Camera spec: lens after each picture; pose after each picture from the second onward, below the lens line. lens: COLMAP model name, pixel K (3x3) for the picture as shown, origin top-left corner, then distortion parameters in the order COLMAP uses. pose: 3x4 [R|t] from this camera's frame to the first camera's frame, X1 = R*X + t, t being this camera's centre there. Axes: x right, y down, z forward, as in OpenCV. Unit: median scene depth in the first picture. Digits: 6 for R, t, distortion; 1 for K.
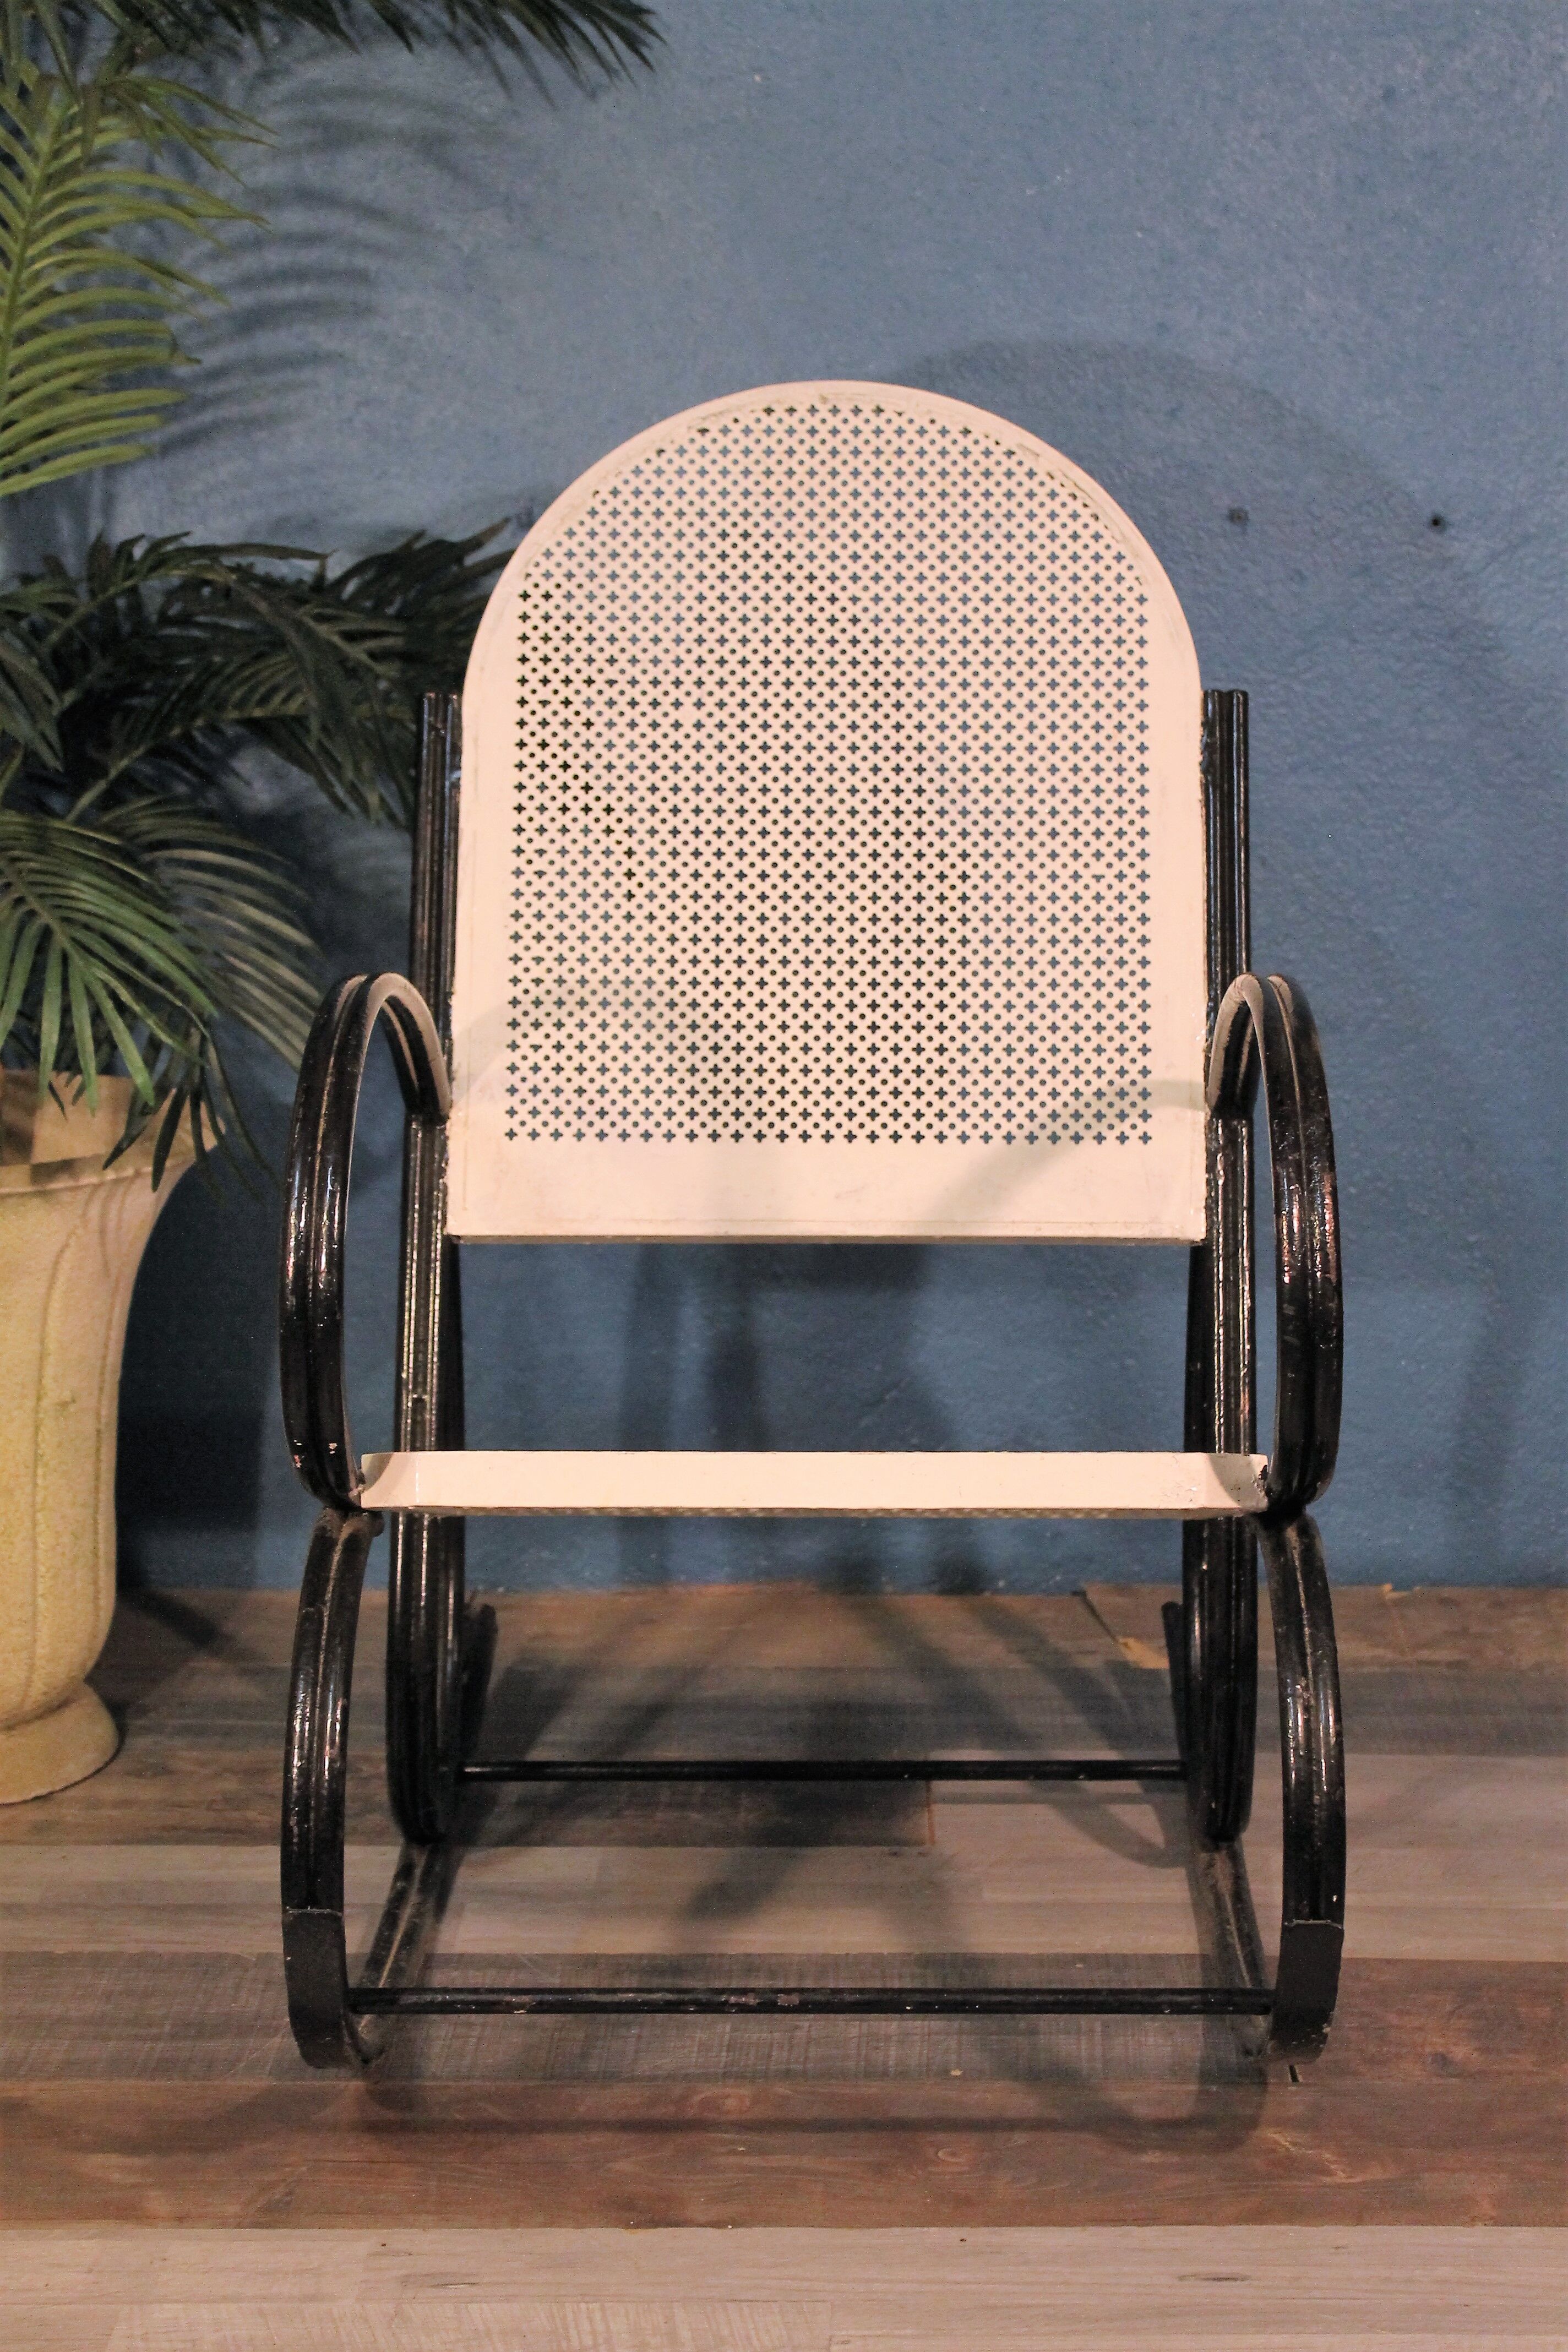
lens RADIAL K [[3792.6, 0, 784.0], [0, 3792.6, 1176.0], [0, 0, 1]] dist [-0.030895, 0.034989]
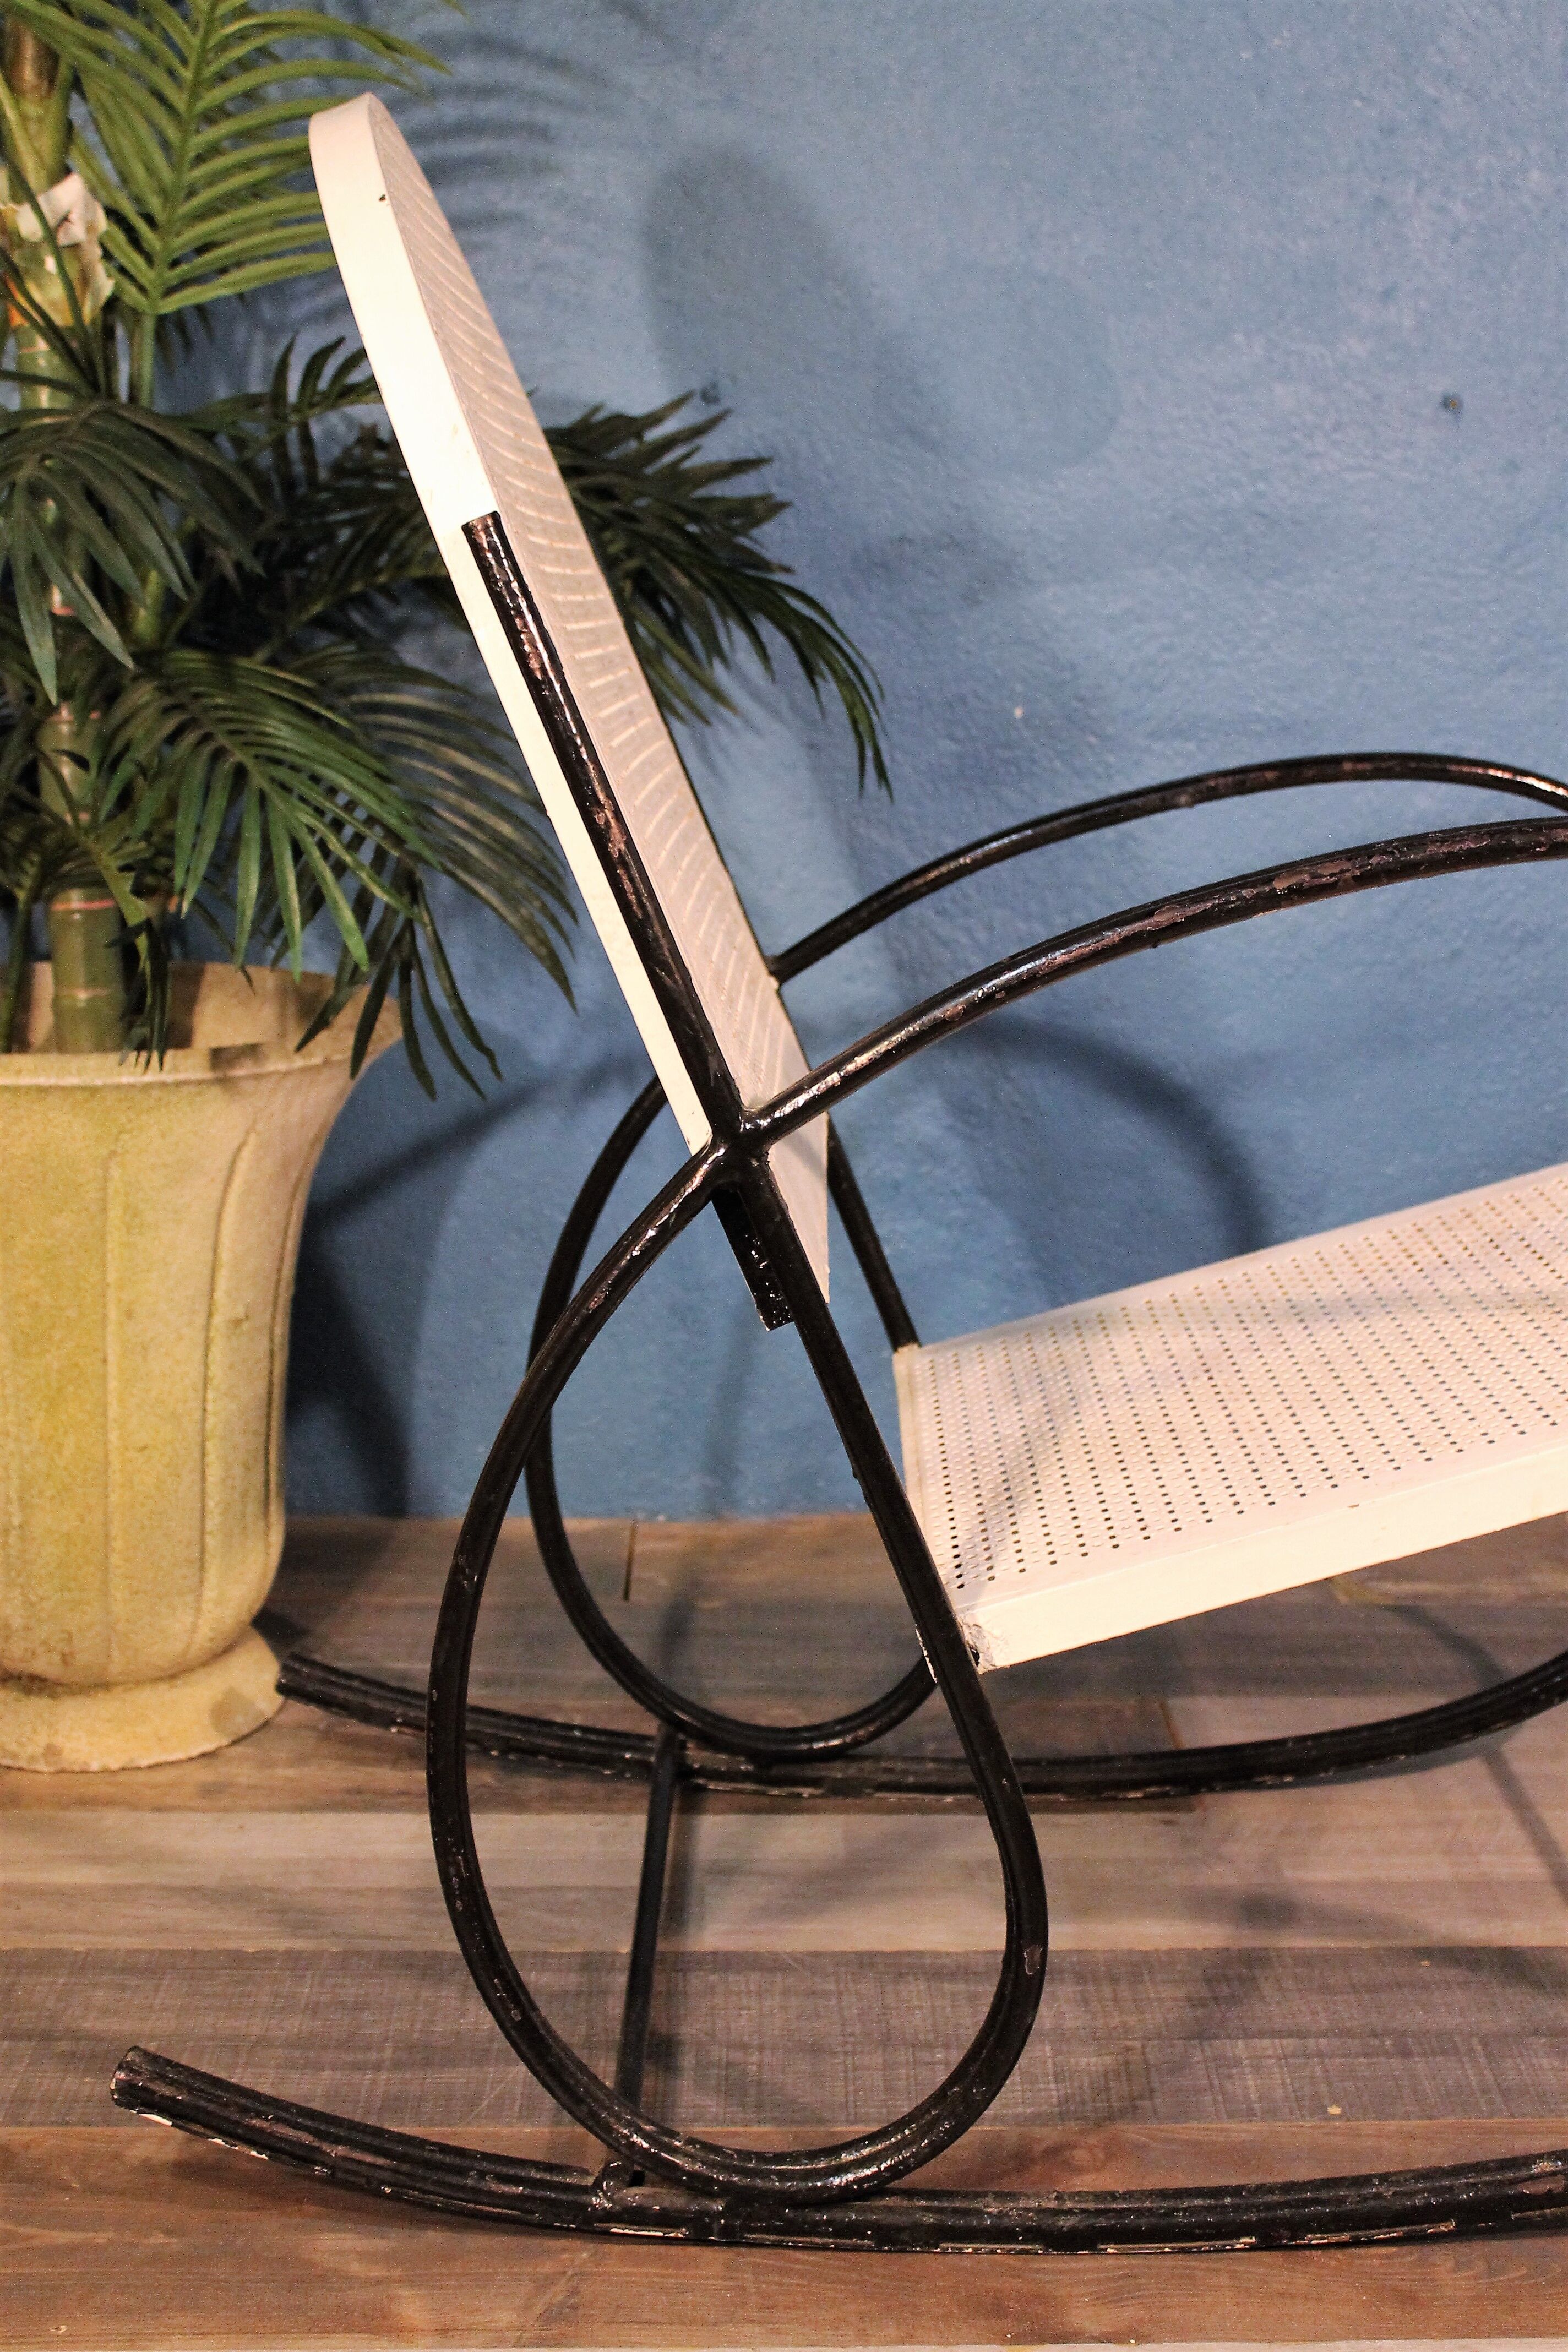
lens RADIAL K [[3004.2, 0, 788.0], [0, 3004.2, 1180.5], [0, 0, 1]] dist [-0.090433, 0.095485]
pose [[0.999352, 0.005130, 0.035625, -0.078659], [-0.005447, 0.999946, 0.008802, 0.018370], [-0.035578, -0.008991, 0.999326, 0.264558]]
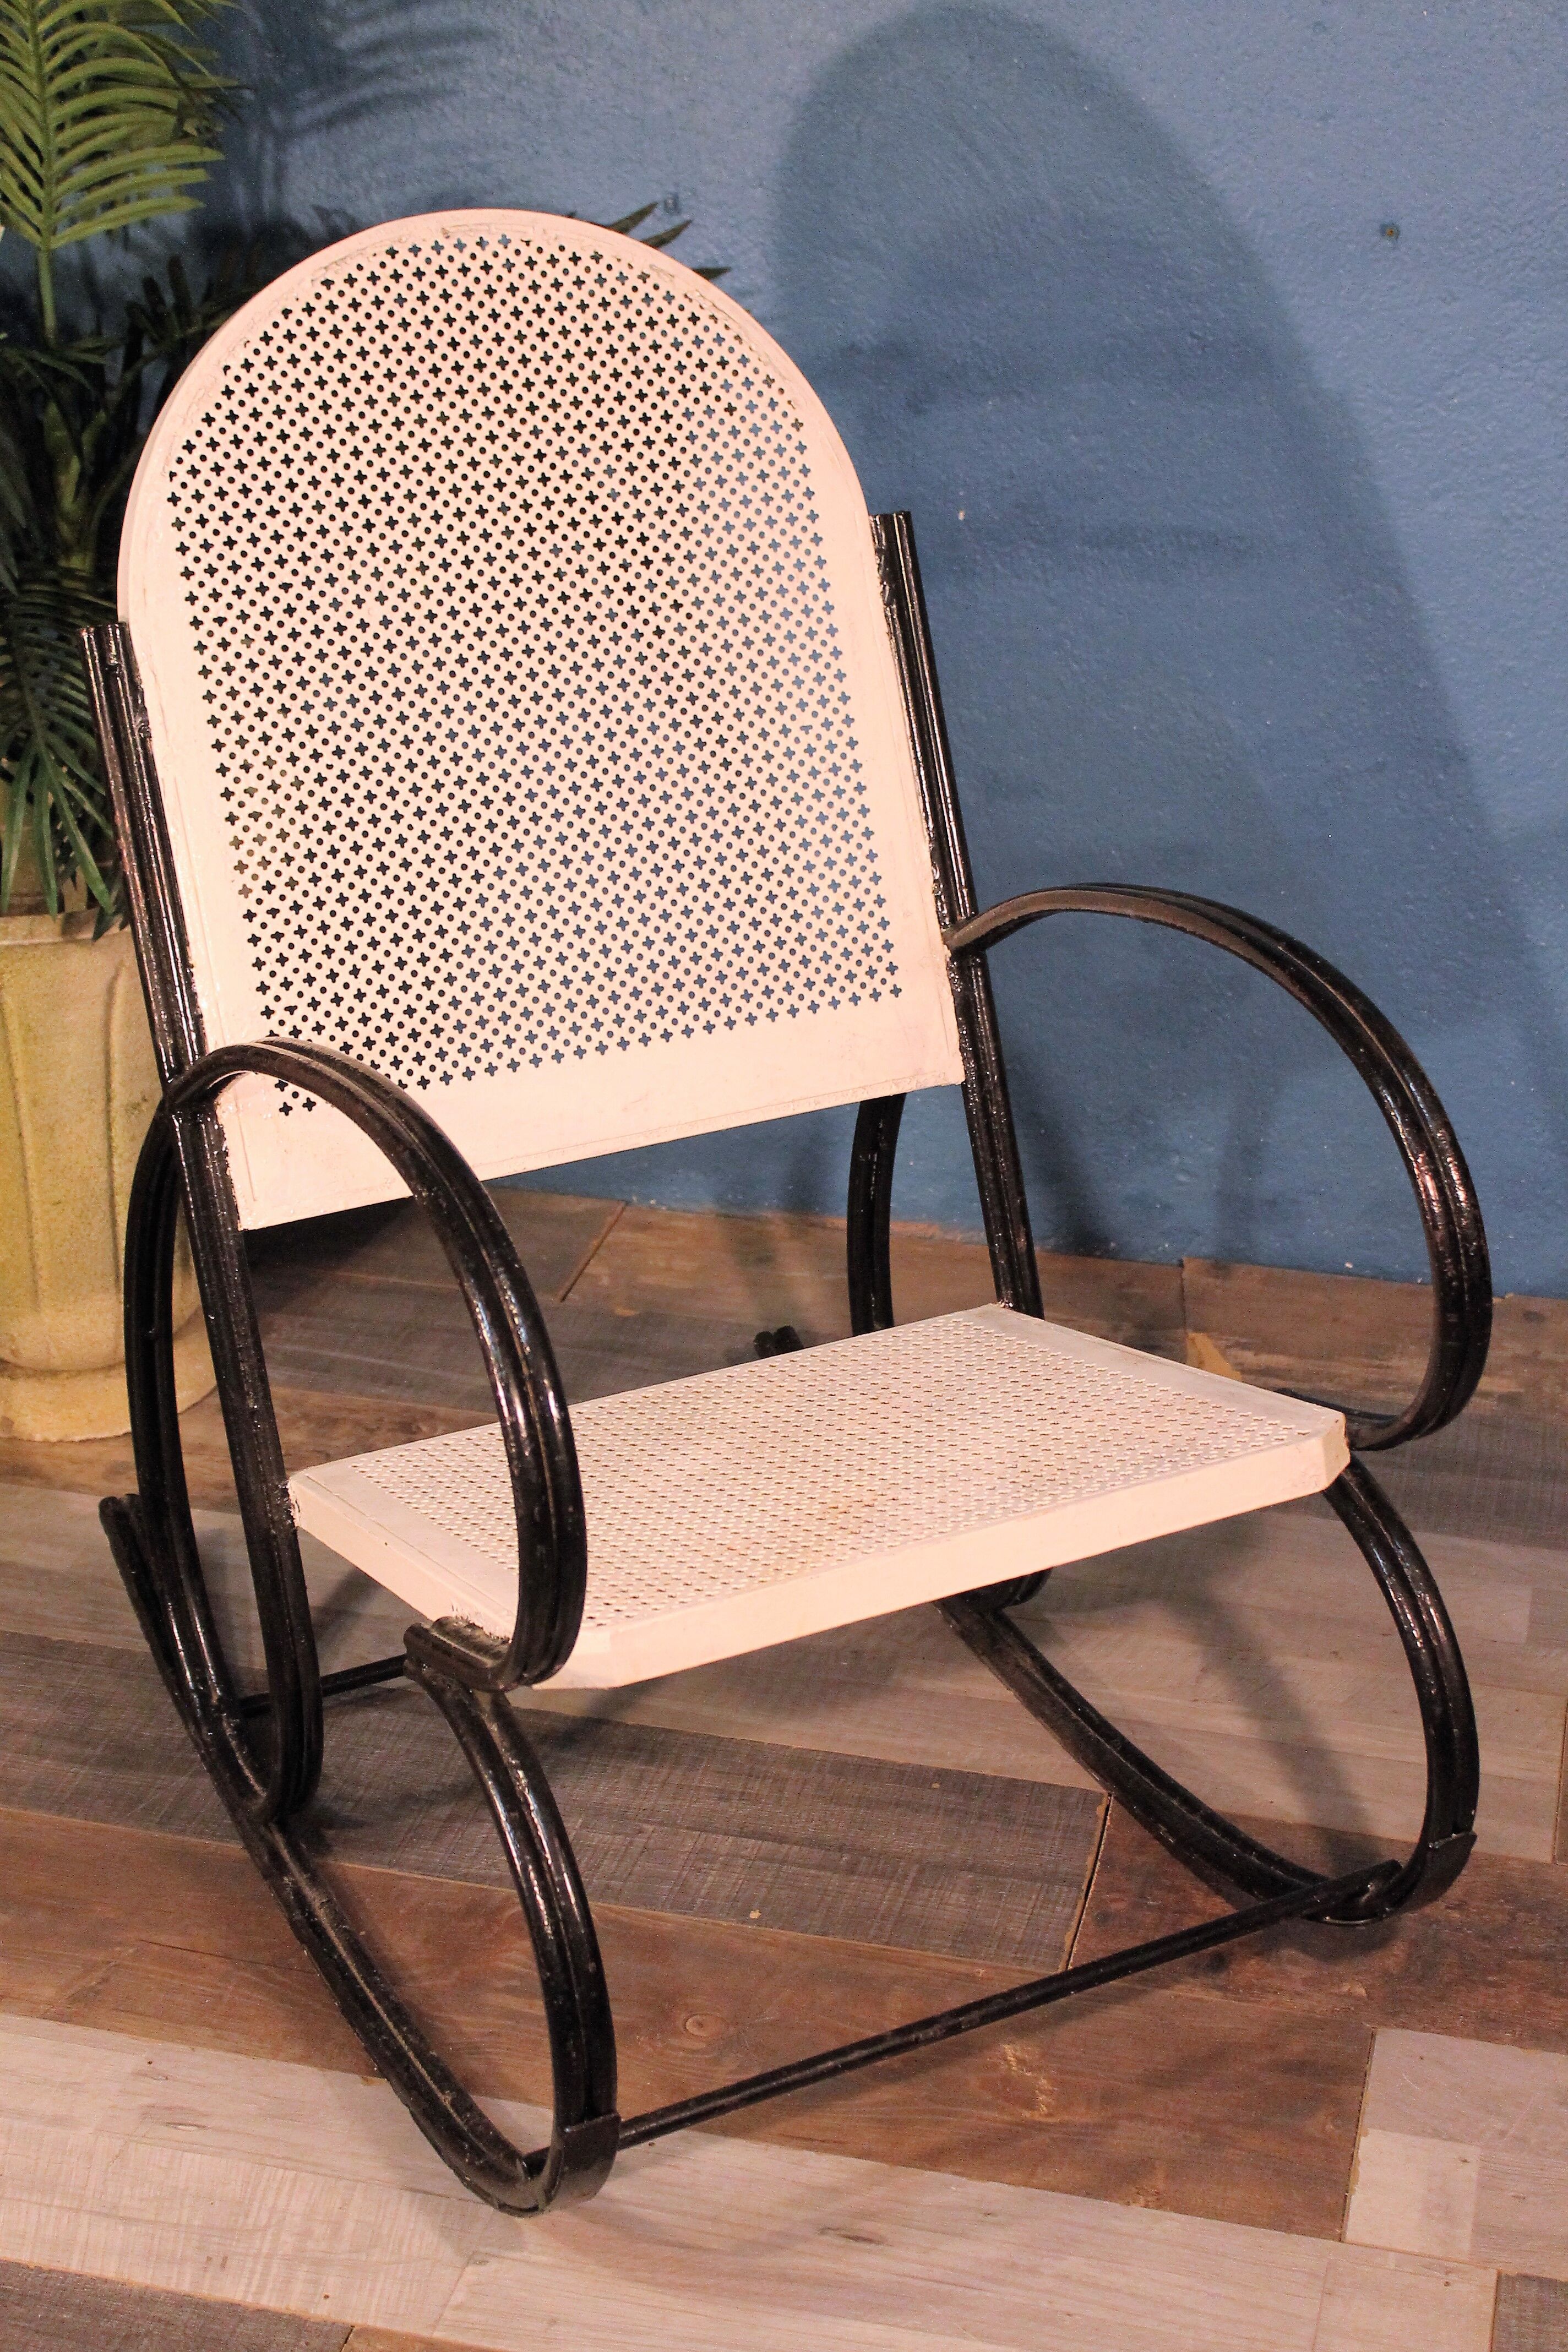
lens RADIAL K [[3304.4, 0, 775.7], [0, 3304.4, 1172.0], [0, 0, 1]] dist [-0.068645, 0.068553]
pose [[0.973480, 0.097513, -0.206950, 0.172804], [-0.043398, 0.966896, 0.251453, -0.154557], [0.224619, -0.235803, 0.945486, 0.133663]]
